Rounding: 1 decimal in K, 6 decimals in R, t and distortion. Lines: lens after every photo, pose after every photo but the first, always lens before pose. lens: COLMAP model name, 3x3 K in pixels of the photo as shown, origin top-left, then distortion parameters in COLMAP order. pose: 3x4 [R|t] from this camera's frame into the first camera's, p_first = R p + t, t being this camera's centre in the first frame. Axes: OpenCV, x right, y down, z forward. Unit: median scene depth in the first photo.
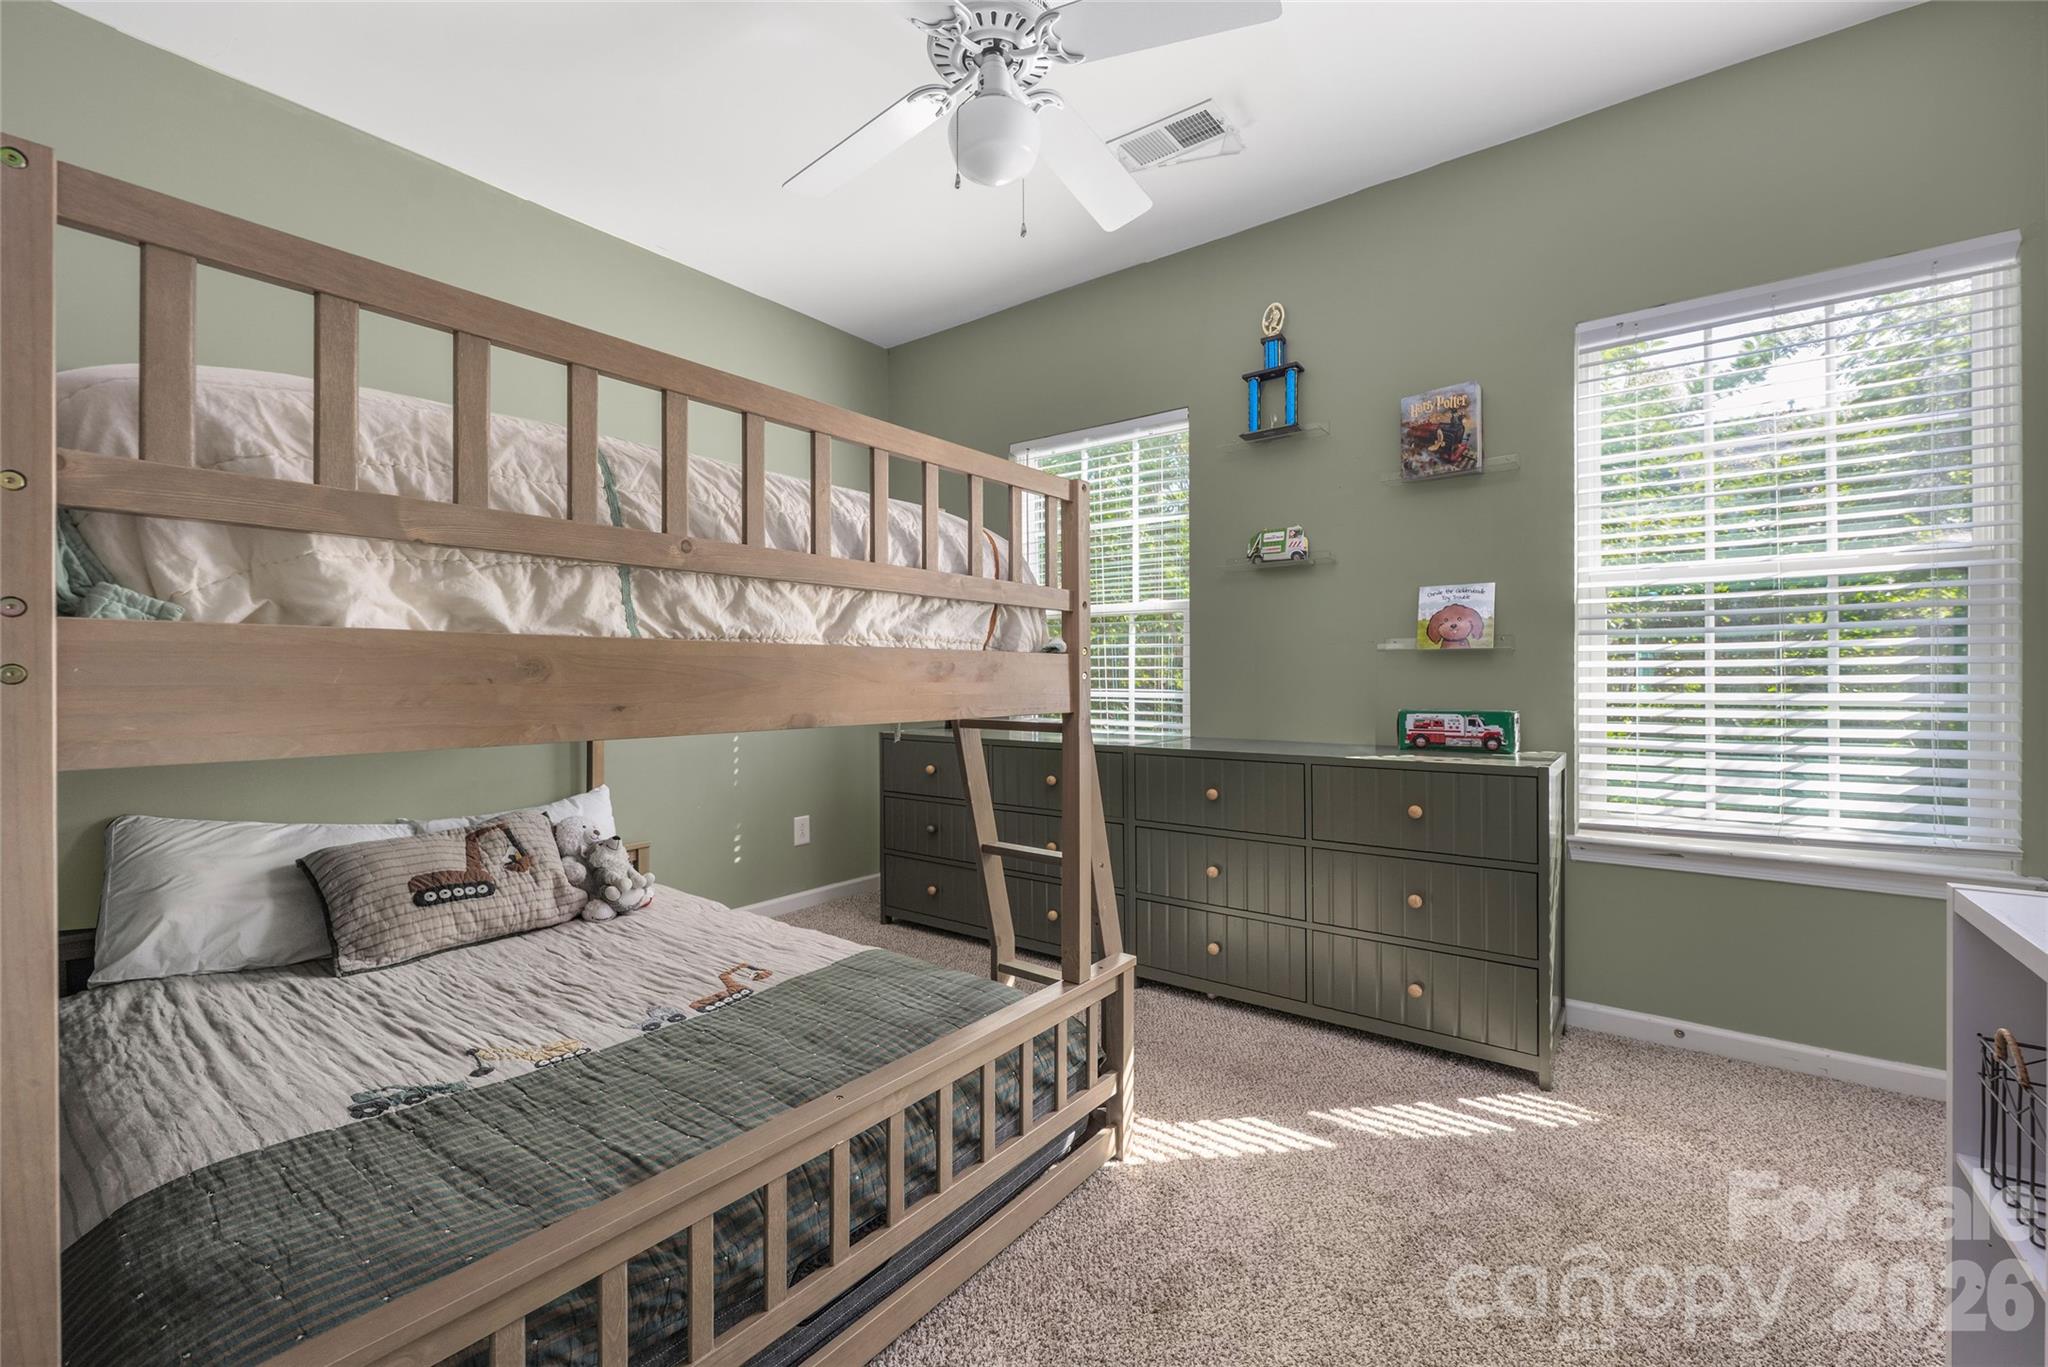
lens RADIAL K [[842.2, 0, 1025.9], [0, 842.2, 675.6], [0, 0, 1]] dist [-0.000592, 0.000040]
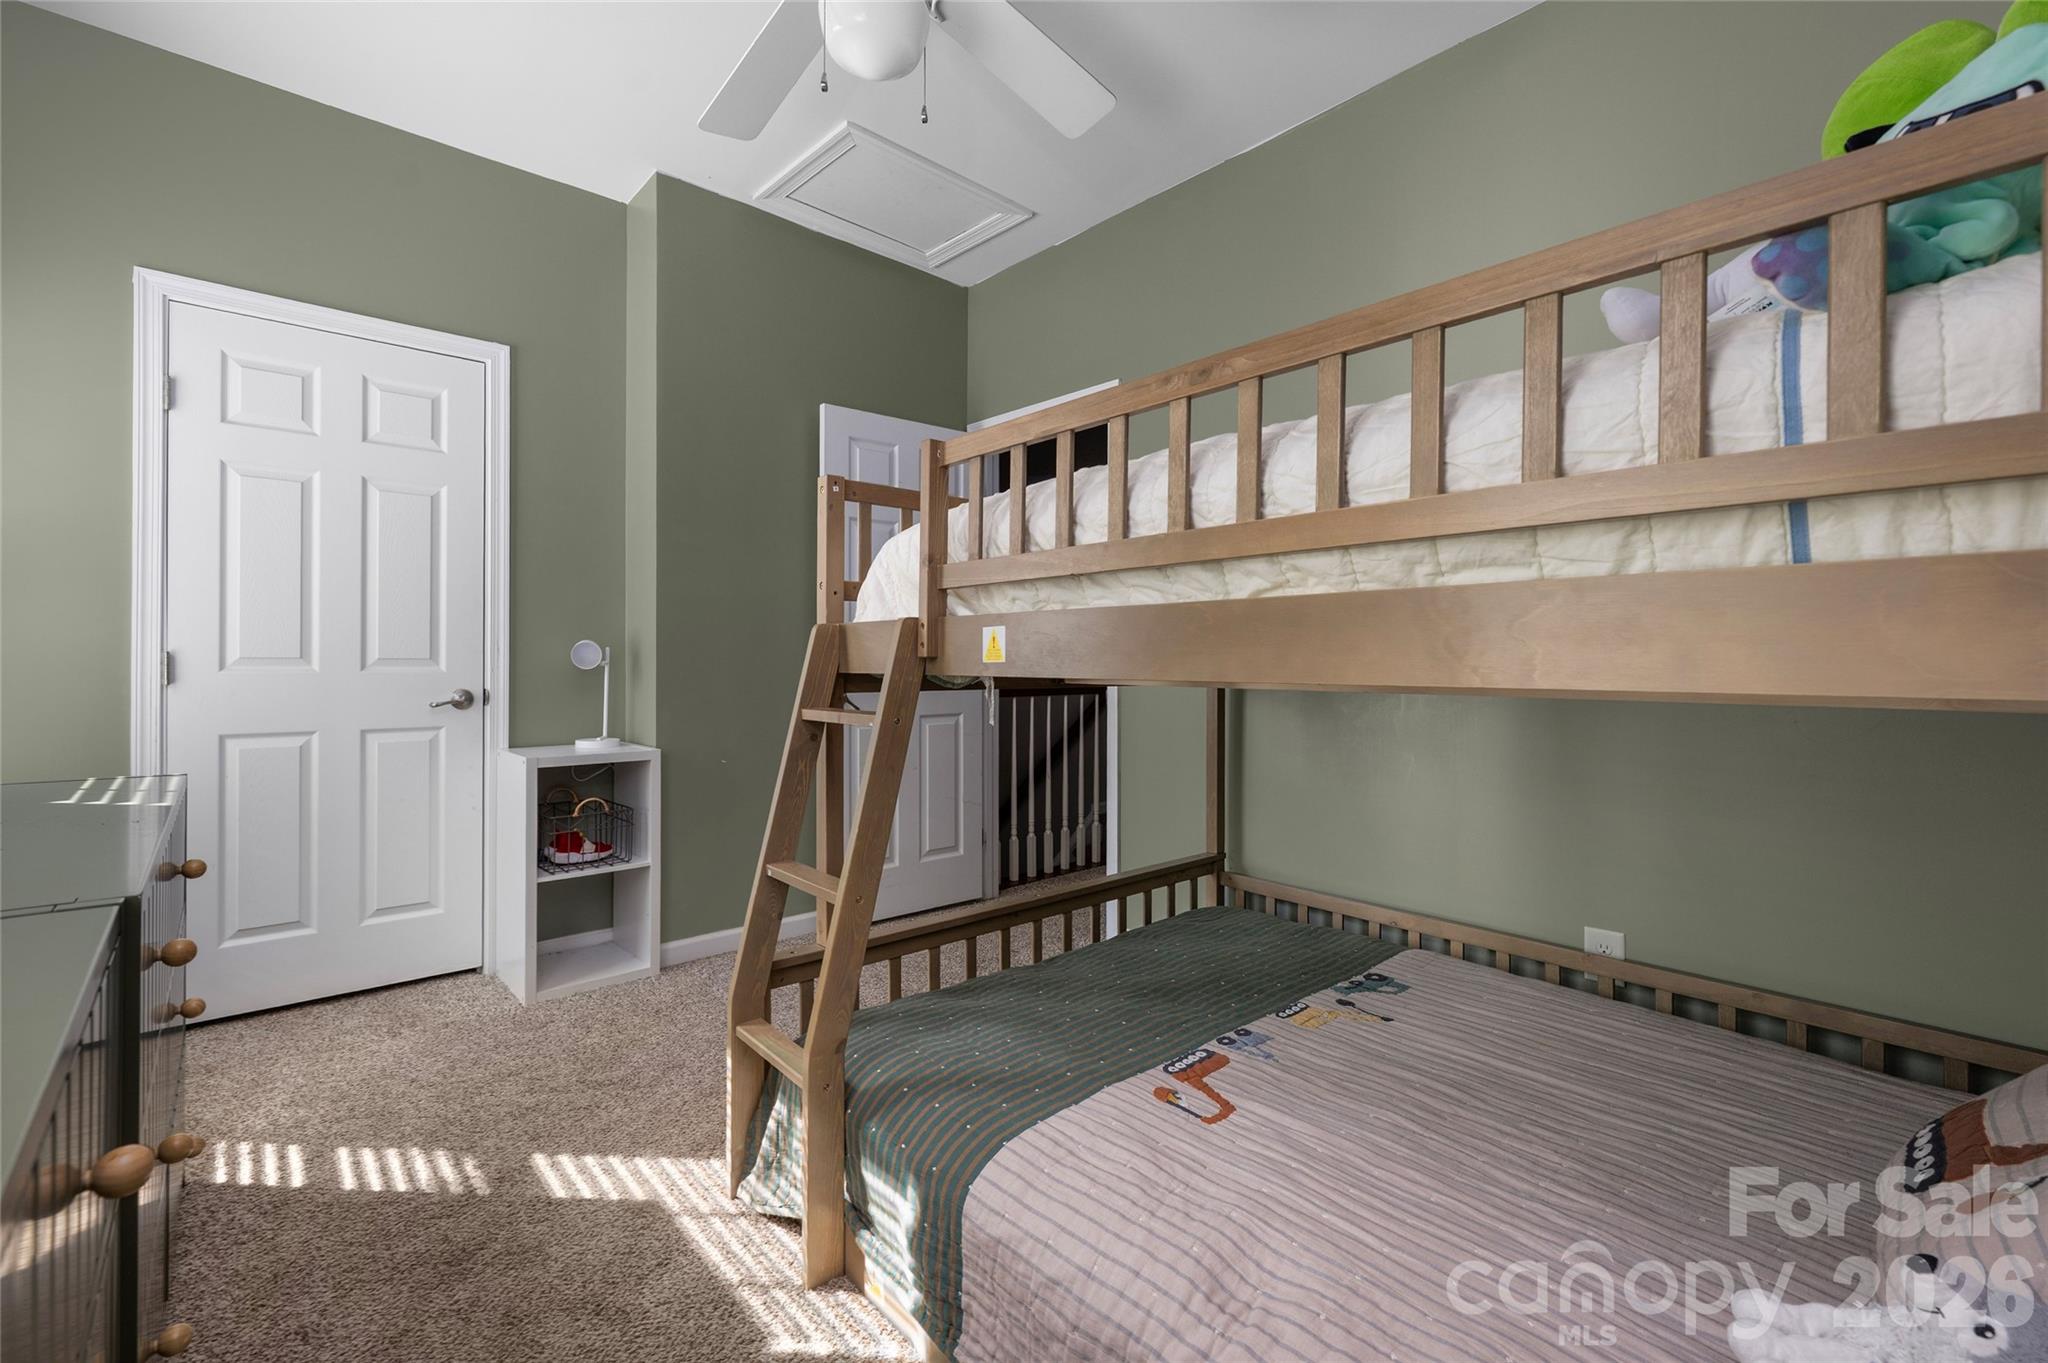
lens RADIAL K [[842.2, 0, 1025.9], [0, 842.2, 673.6], [0, 0, 1]] dist [-0.000592, 0.000040]
pose [[-0.981889, 0.001555, 0.189453, -0.382864], [0.000389, 0.999981, -0.006187, 0.019629], [-0.189459, -0.006001, -0.981870, 1.967121]]
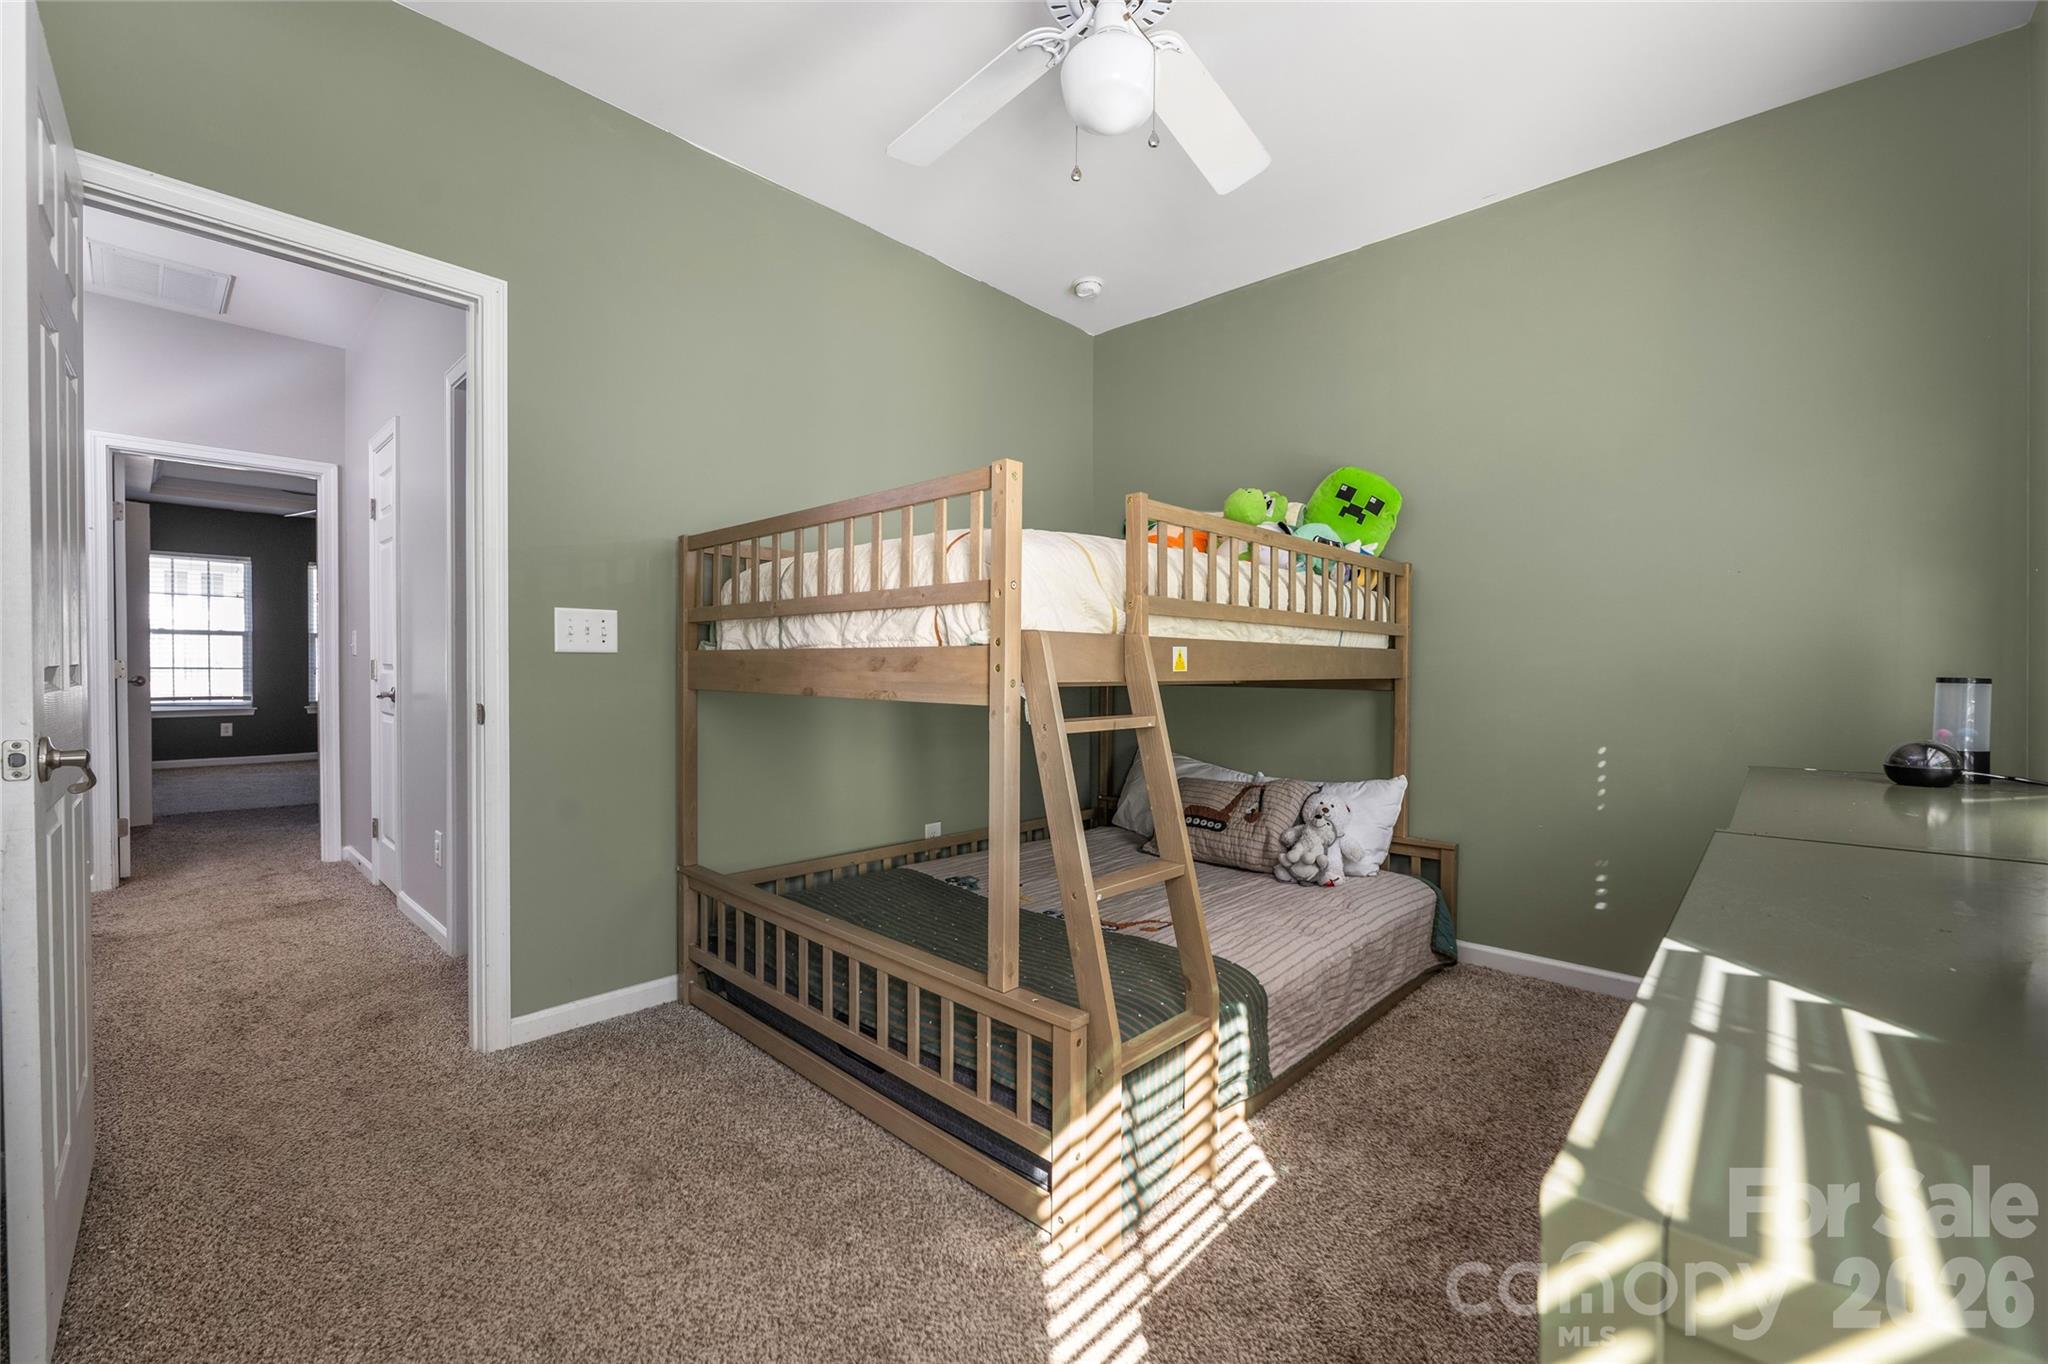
lens RADIAL K [[842.2, 0, 1025.9], [0, 842.2, 674.1], [0, 0, 1]] dist [-0.000592, 0.000040]
pose [[-0.091575, 0.005935, -0.995781, 0.980886], [-0.006630, 0.999956, 0.006570, 0.001822], [0.995776, 0.007203, -0.091531, 1.081240]]
